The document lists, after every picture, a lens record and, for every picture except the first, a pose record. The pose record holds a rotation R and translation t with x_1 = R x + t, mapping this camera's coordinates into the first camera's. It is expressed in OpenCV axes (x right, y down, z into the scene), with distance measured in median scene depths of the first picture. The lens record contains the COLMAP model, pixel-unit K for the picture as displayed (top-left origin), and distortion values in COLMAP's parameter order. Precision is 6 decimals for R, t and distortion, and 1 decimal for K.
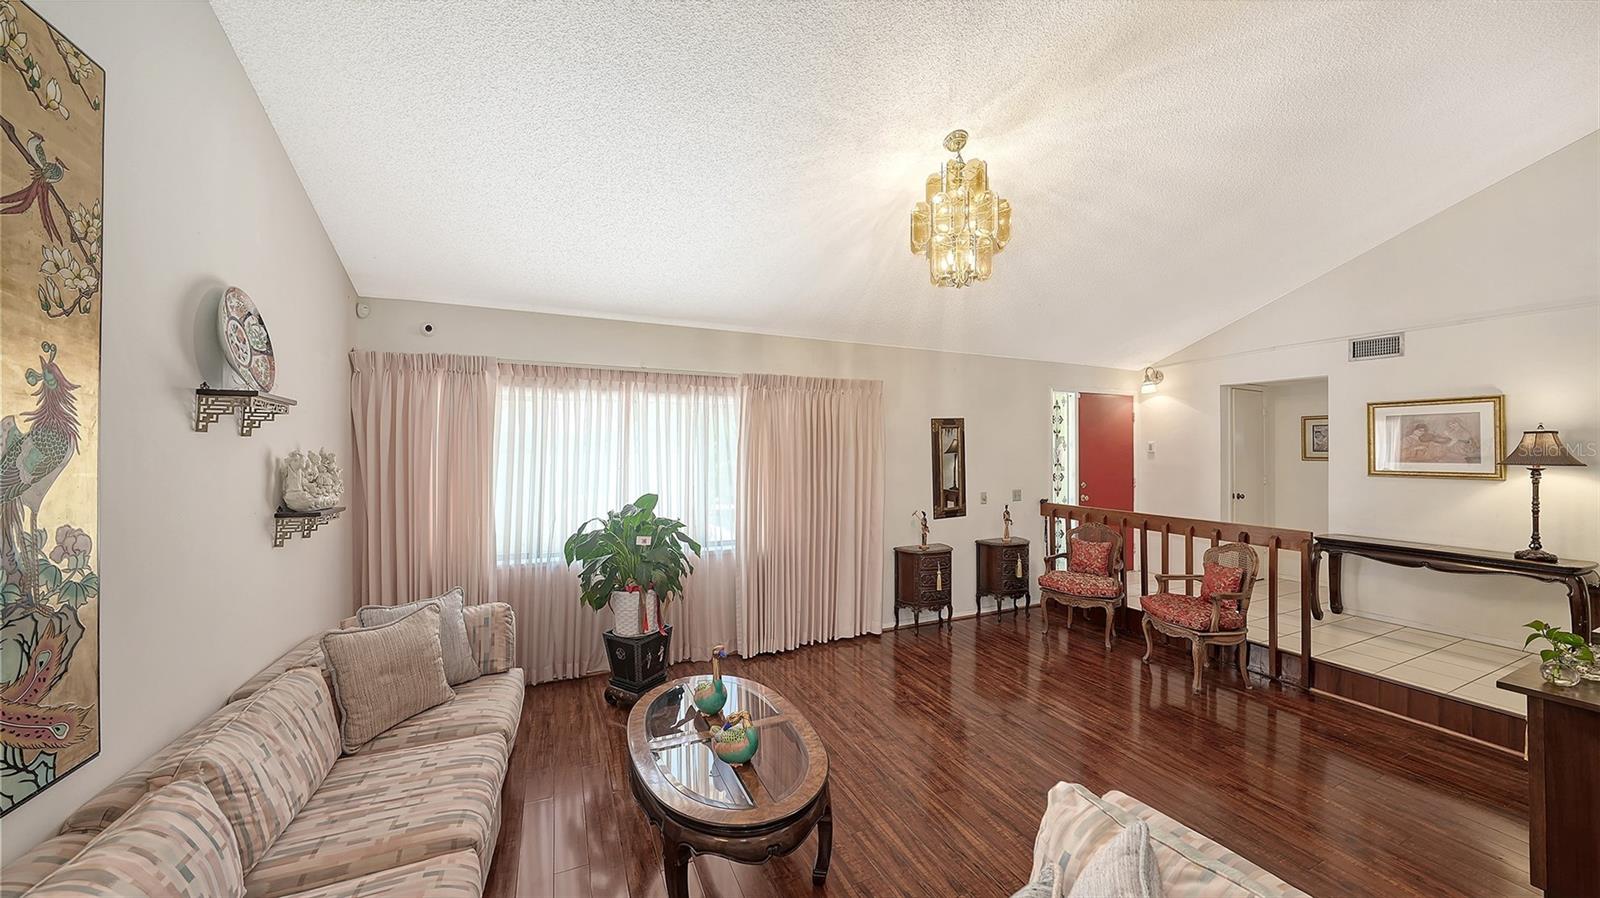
lens RADIAL K [[553.9, 0, 806.0], [0, 553.9, 444.1], [0, 0, 1]] dist [-0.000417, -0.000057]
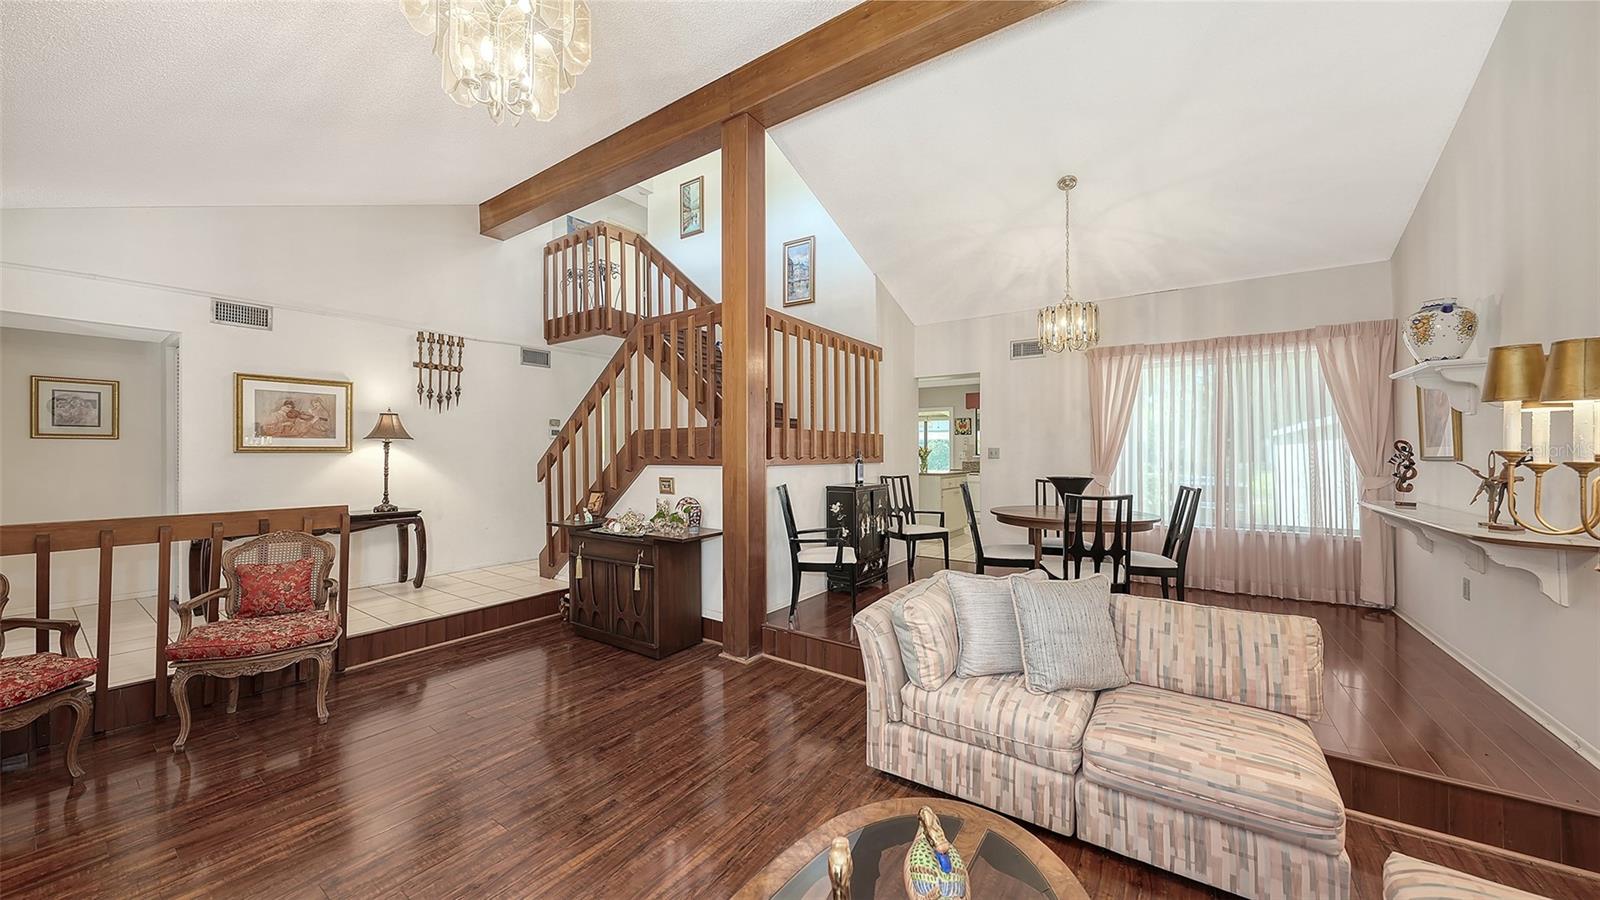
lens RADIAL K [[553.9, 0, 802.1], [0, 553.9, 451.7], [0, 0, 1]] dist [-0.000417, -0.000057]
pose [[-0.513162, -0.004151, 0.858281, -0.288693], [-0.009774, 0.999952, -0.001008, 0.054368], [-0.858236, -0.008906, -0.513178, 0.760516]]
